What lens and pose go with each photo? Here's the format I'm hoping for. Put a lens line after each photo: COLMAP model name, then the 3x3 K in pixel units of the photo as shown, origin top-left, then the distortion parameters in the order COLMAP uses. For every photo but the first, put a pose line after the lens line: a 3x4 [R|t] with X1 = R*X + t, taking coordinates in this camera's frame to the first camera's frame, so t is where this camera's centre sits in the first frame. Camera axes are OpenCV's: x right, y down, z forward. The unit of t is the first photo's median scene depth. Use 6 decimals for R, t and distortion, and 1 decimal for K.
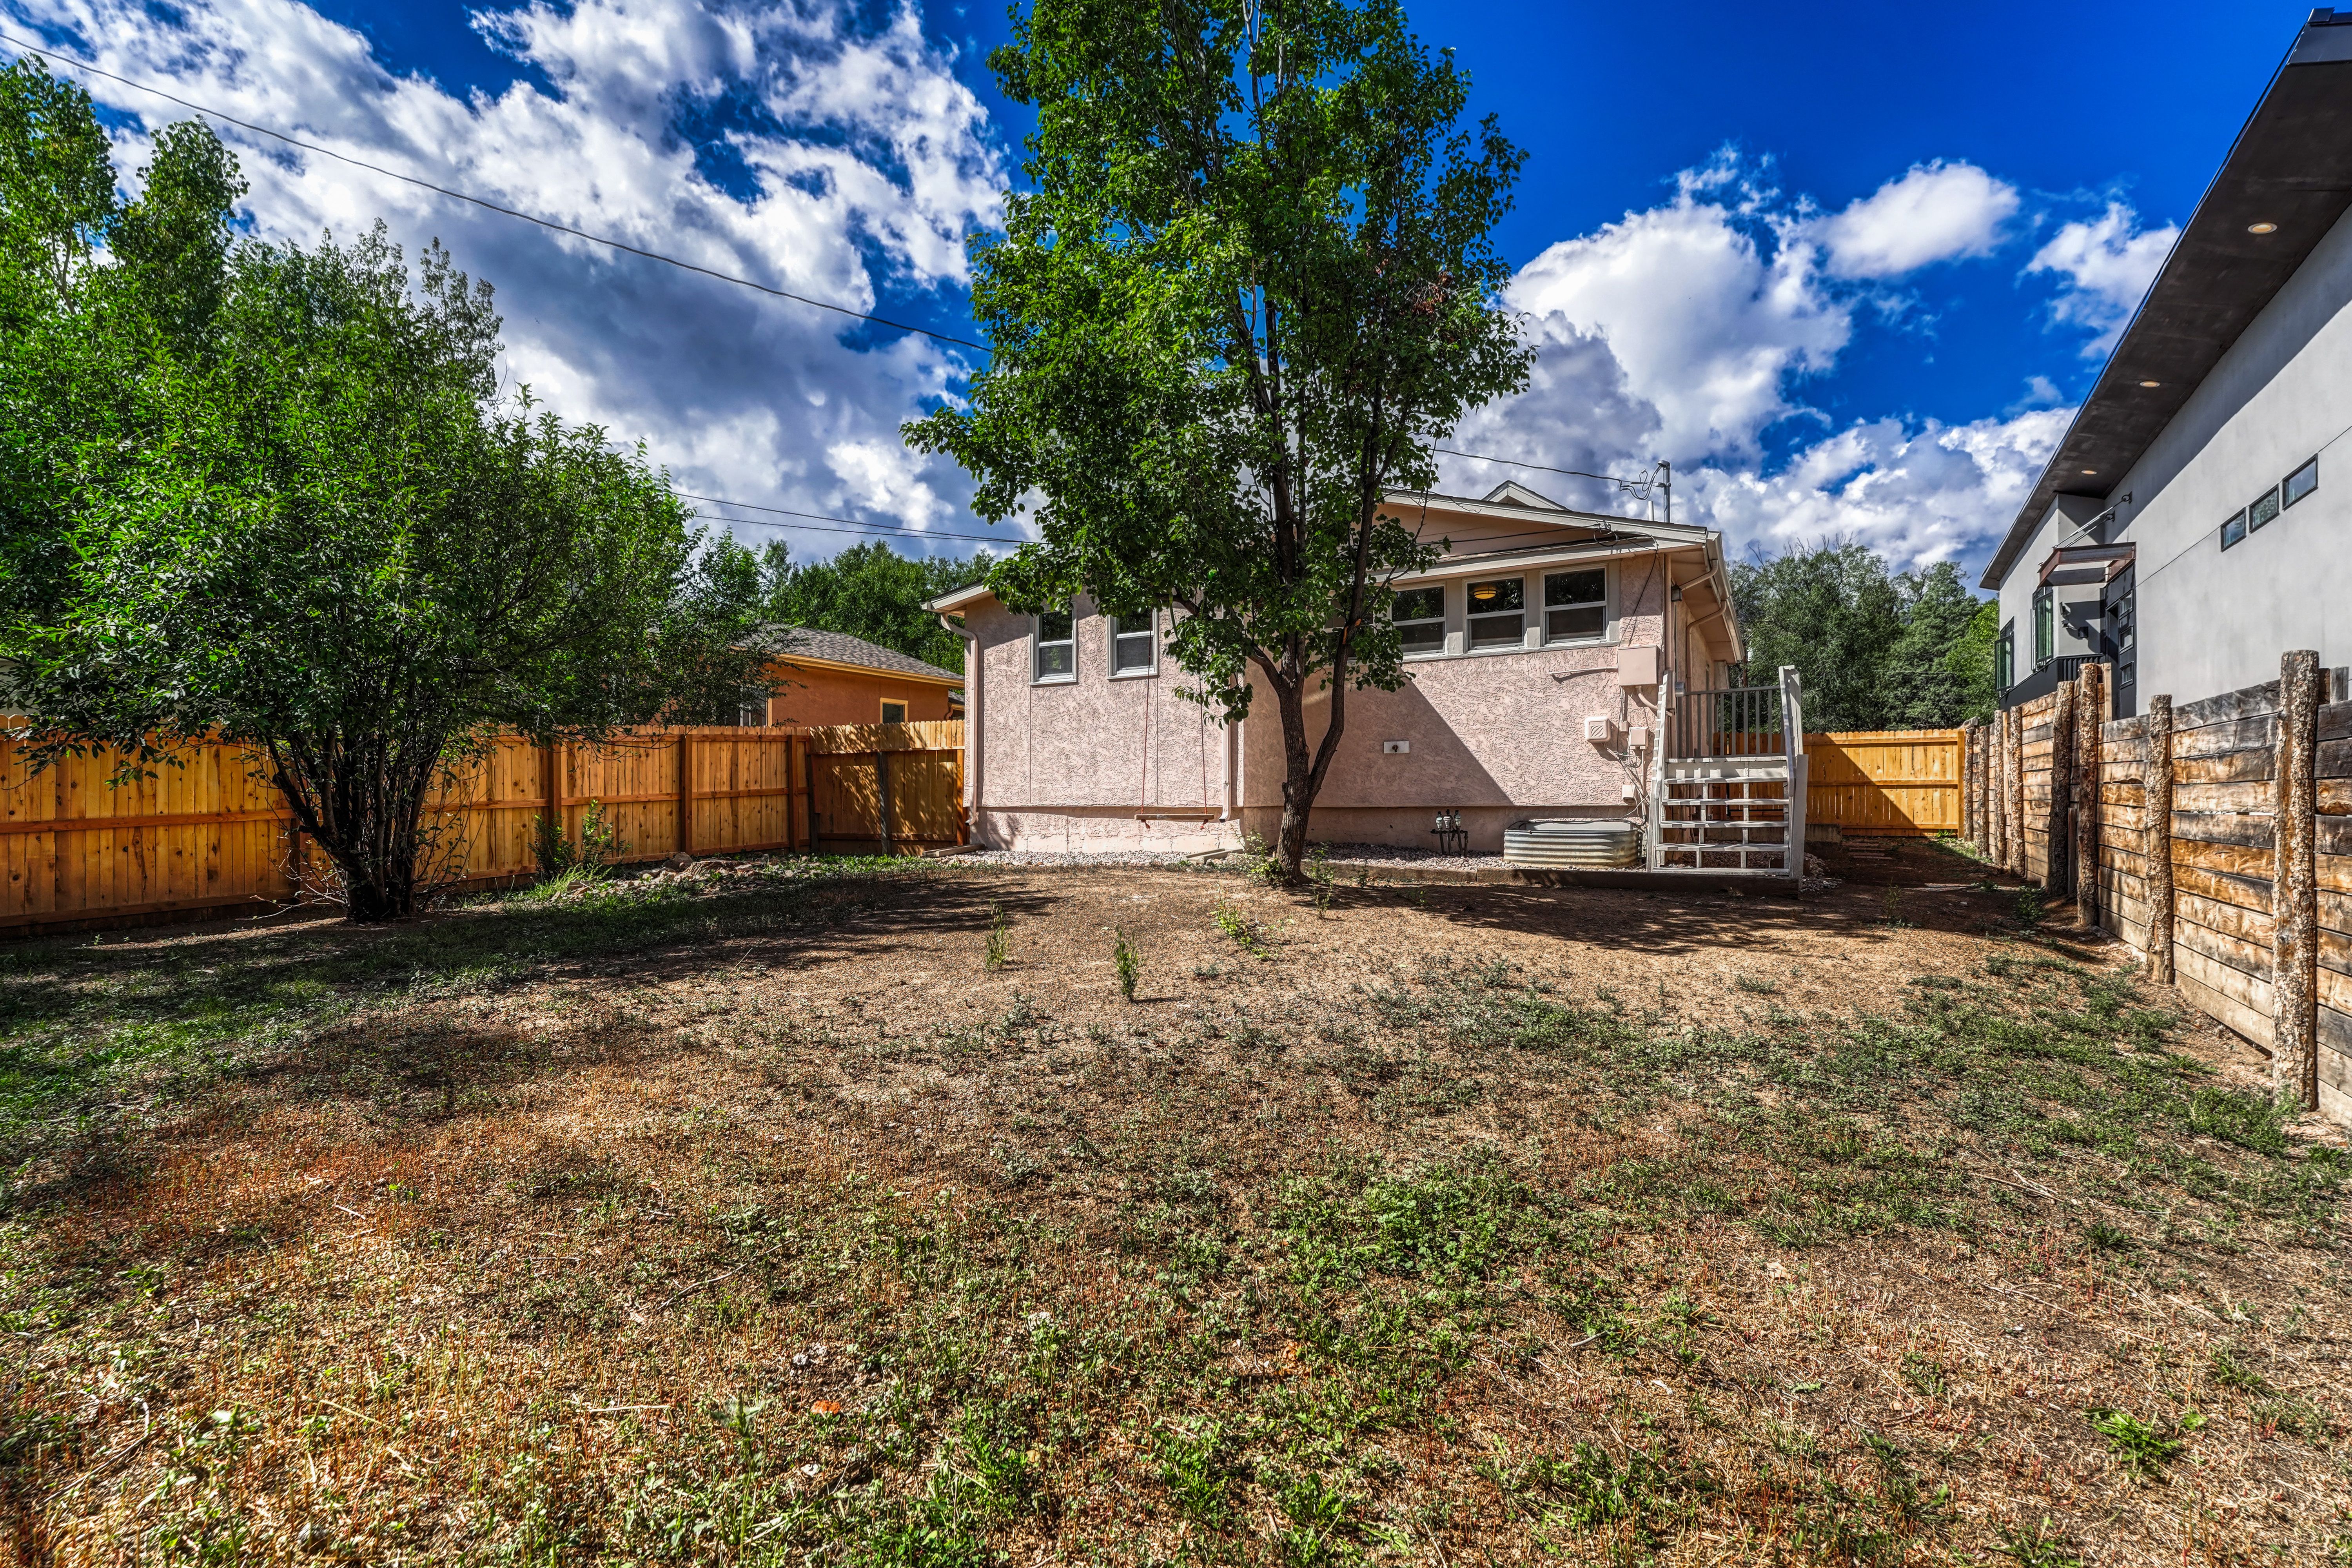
lens RADIAL K [[1084.6, 0, 1176.0], [0, 1084.6, 784.0], [0, 0, 1]] dist [0.011901, 0.000069]
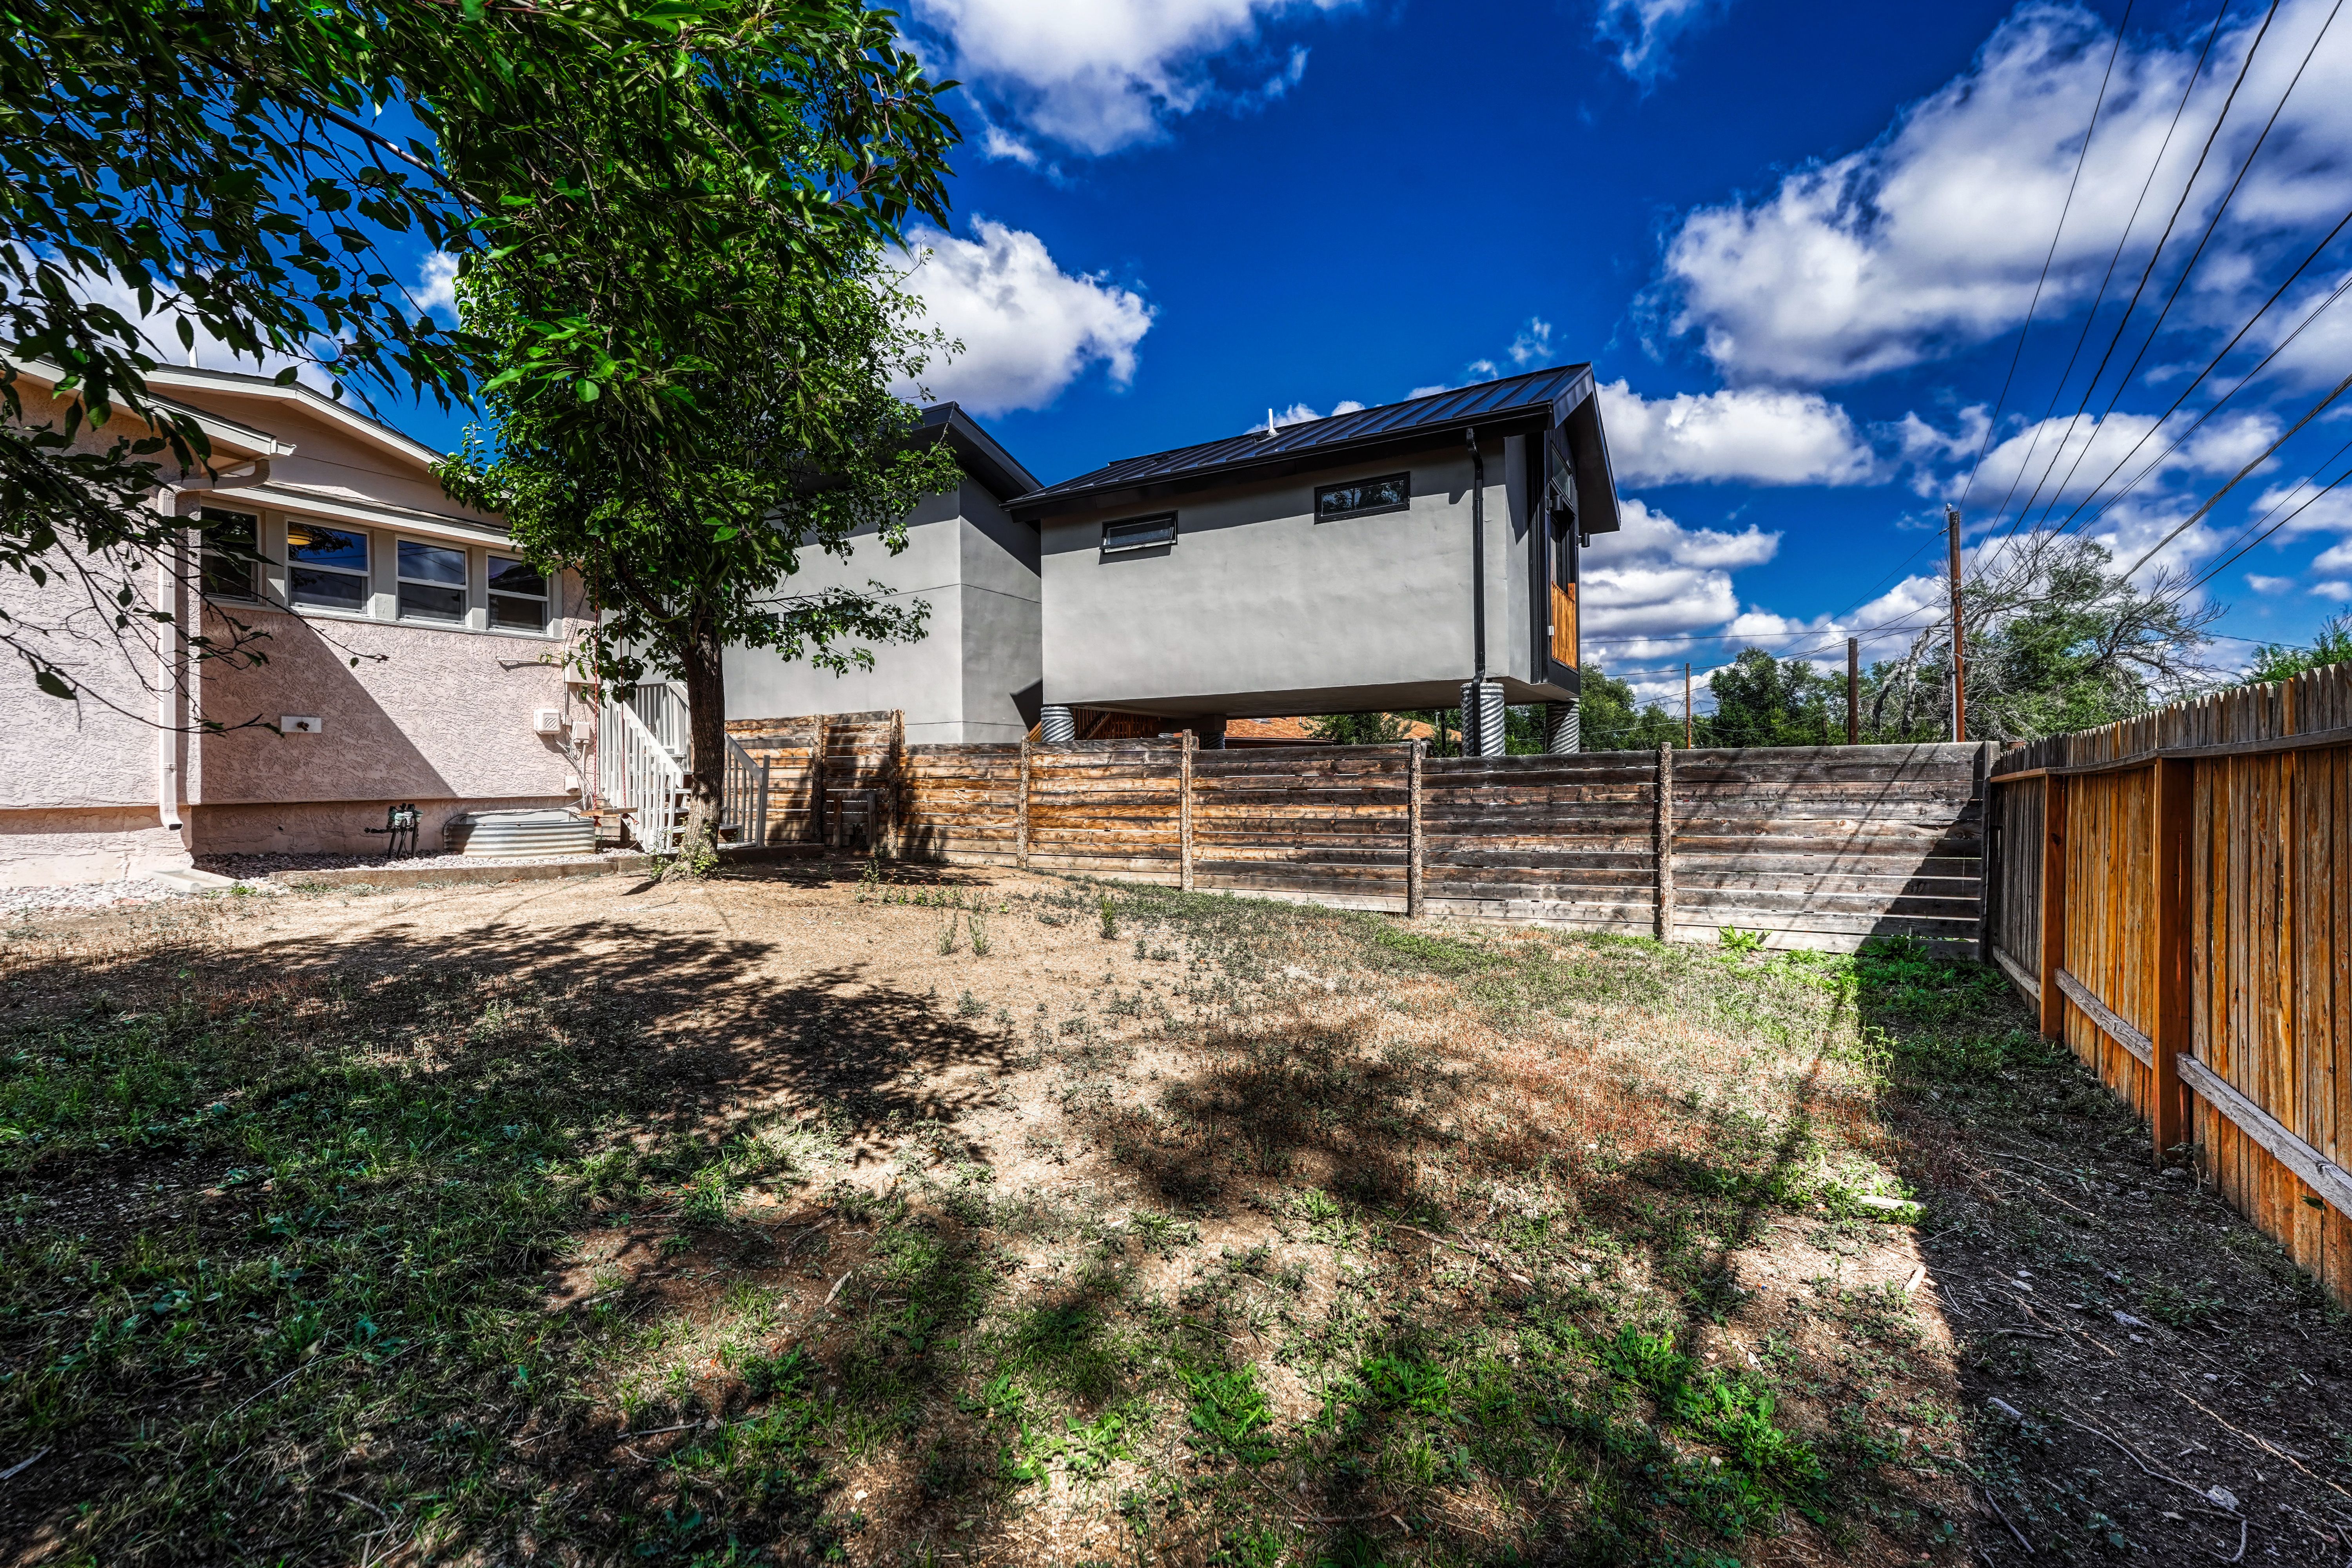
lens RADIAL K [[1032.6, 0, 1176.0], [0, 1032.6, 784.0], [0, 0, 1]] dist [0.001137, 0.000076]
pose [[-0.032932, 0.001103, 0.999457, -0.558101], [-0.006281, 0.999979, -0.001311, 0.005365], [-0.999438, -0.006321, -0.032925, 0.408495]]
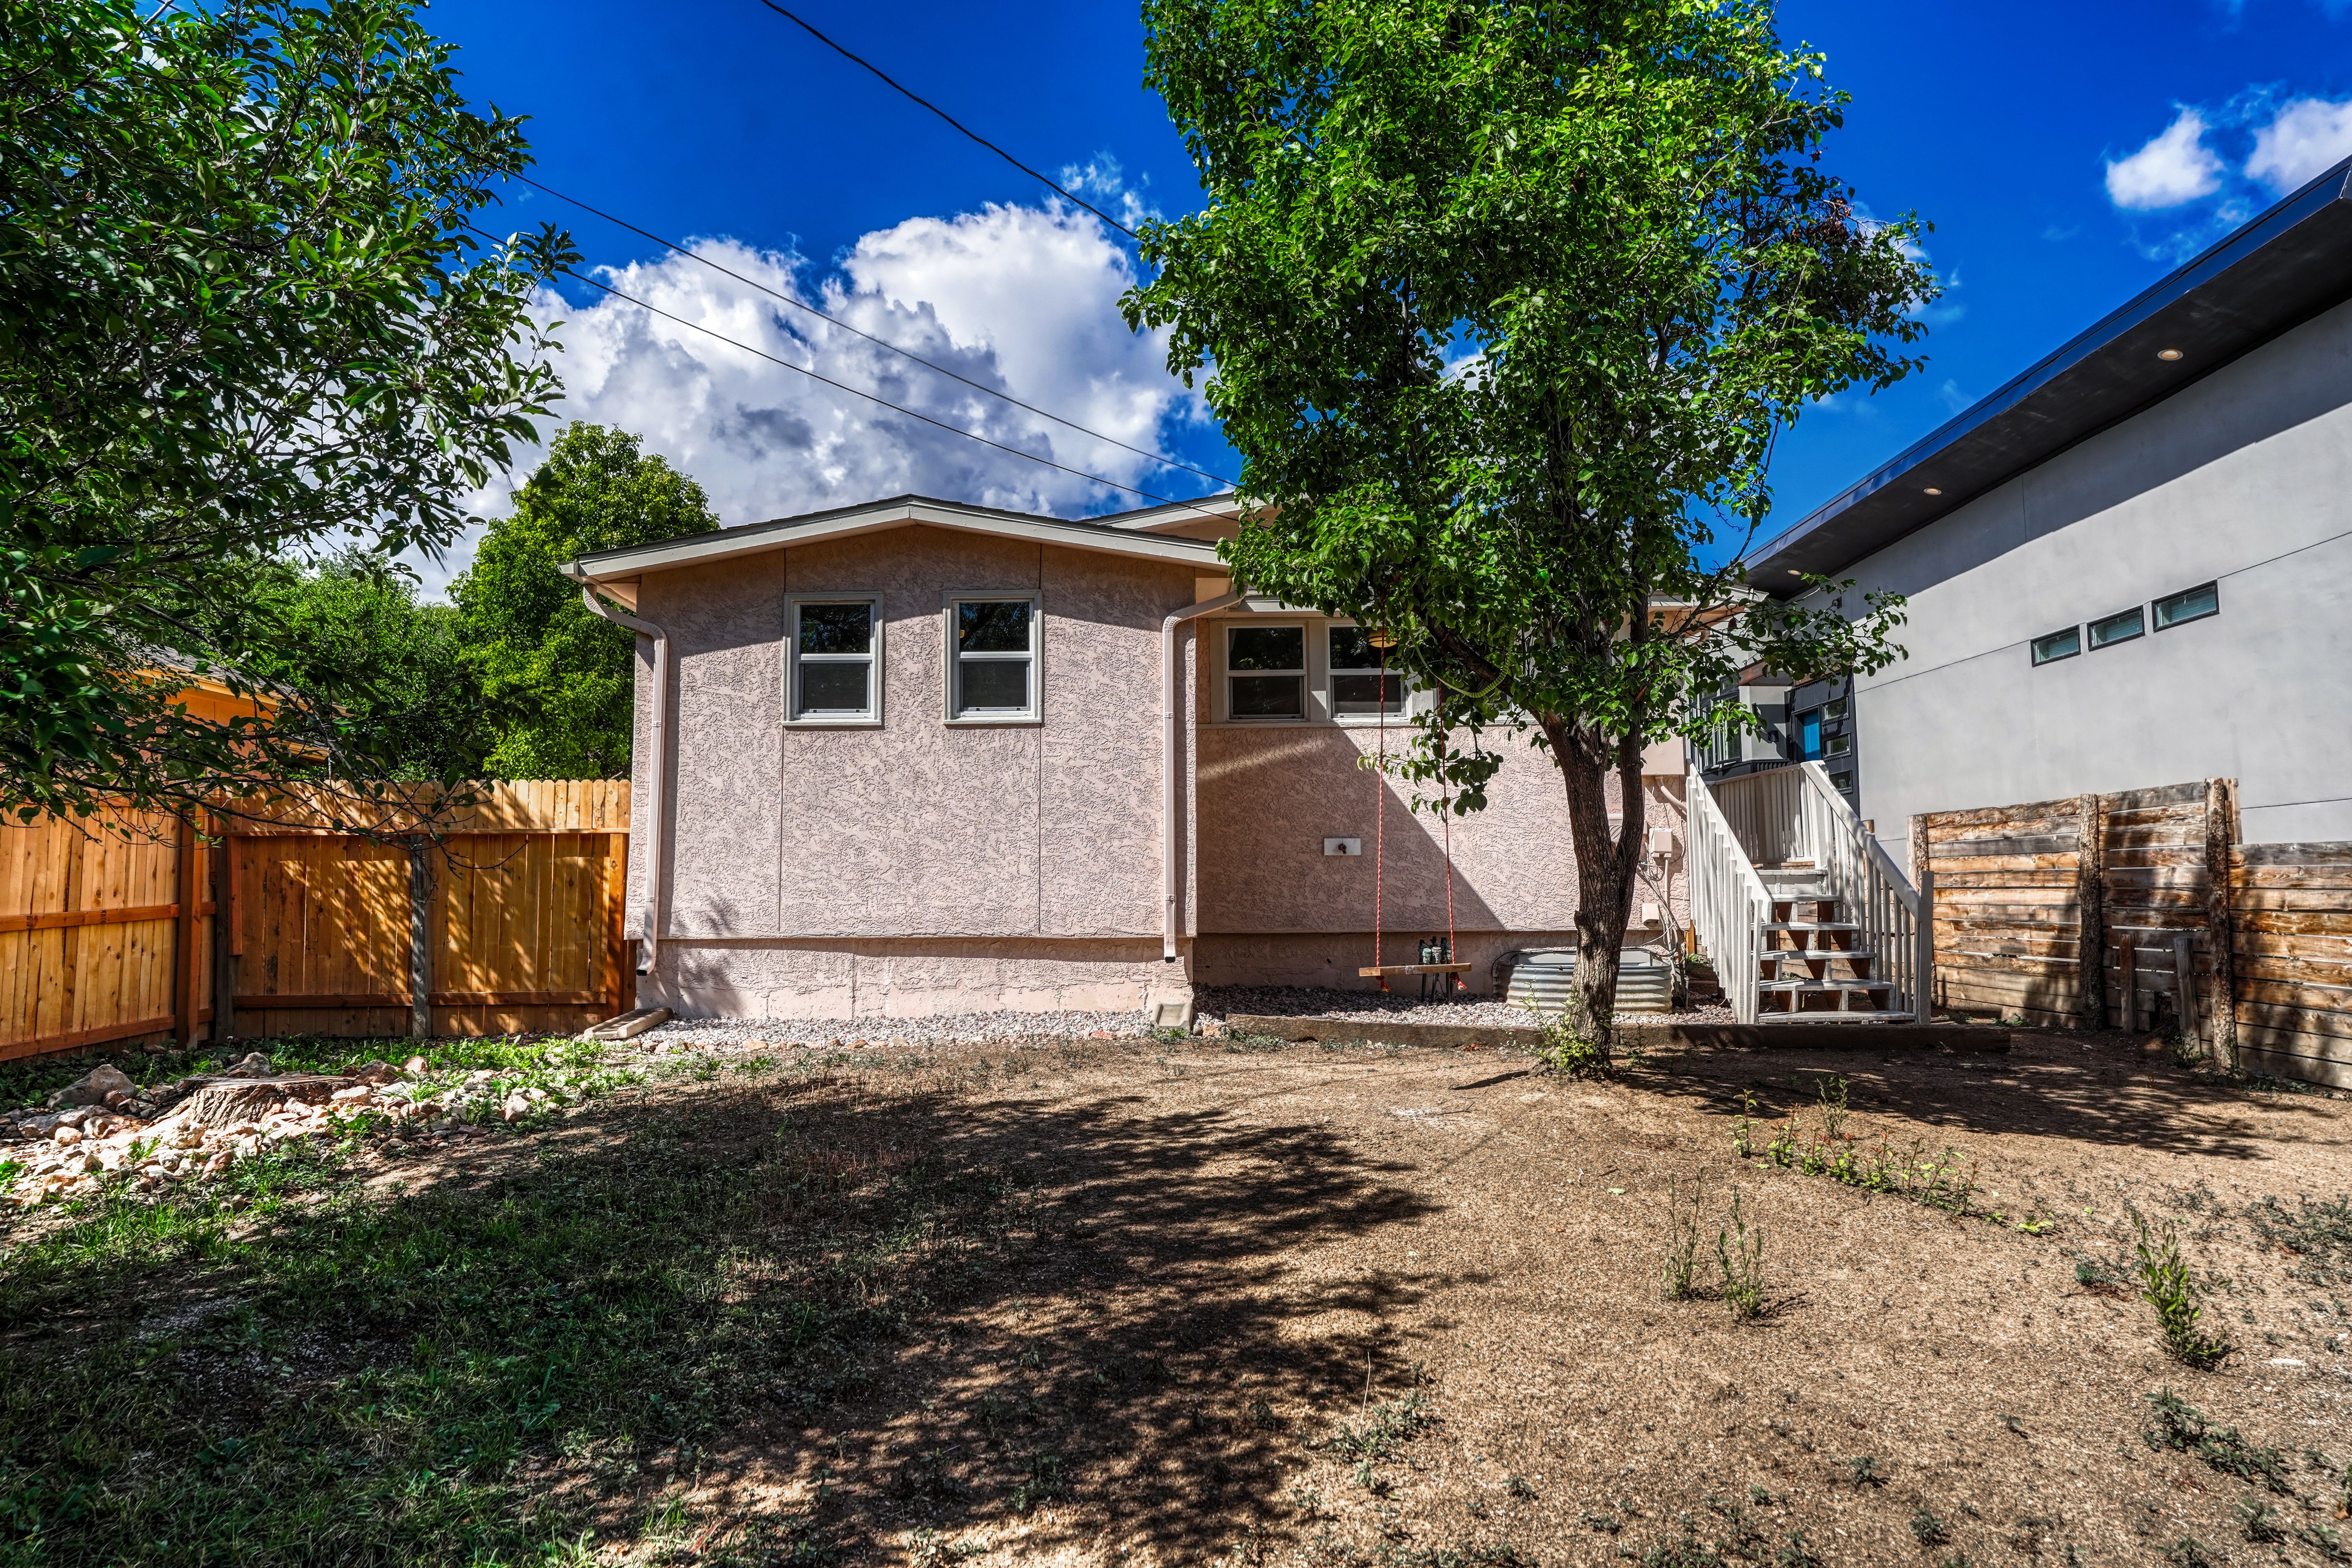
lens RADIAL K [[1417.7, 0, 1176.0], [0, 1417.7, 784.0], [0, 0, 1]] dist [0.026237, -0.001058]
pose [[0.867270, 0.040545, 0.496183, -0.349959], [-0.007835, 0.997666, -0.067829, -0.011606], [-0.497776, 0.054938, 0.865564, 0.263907]]
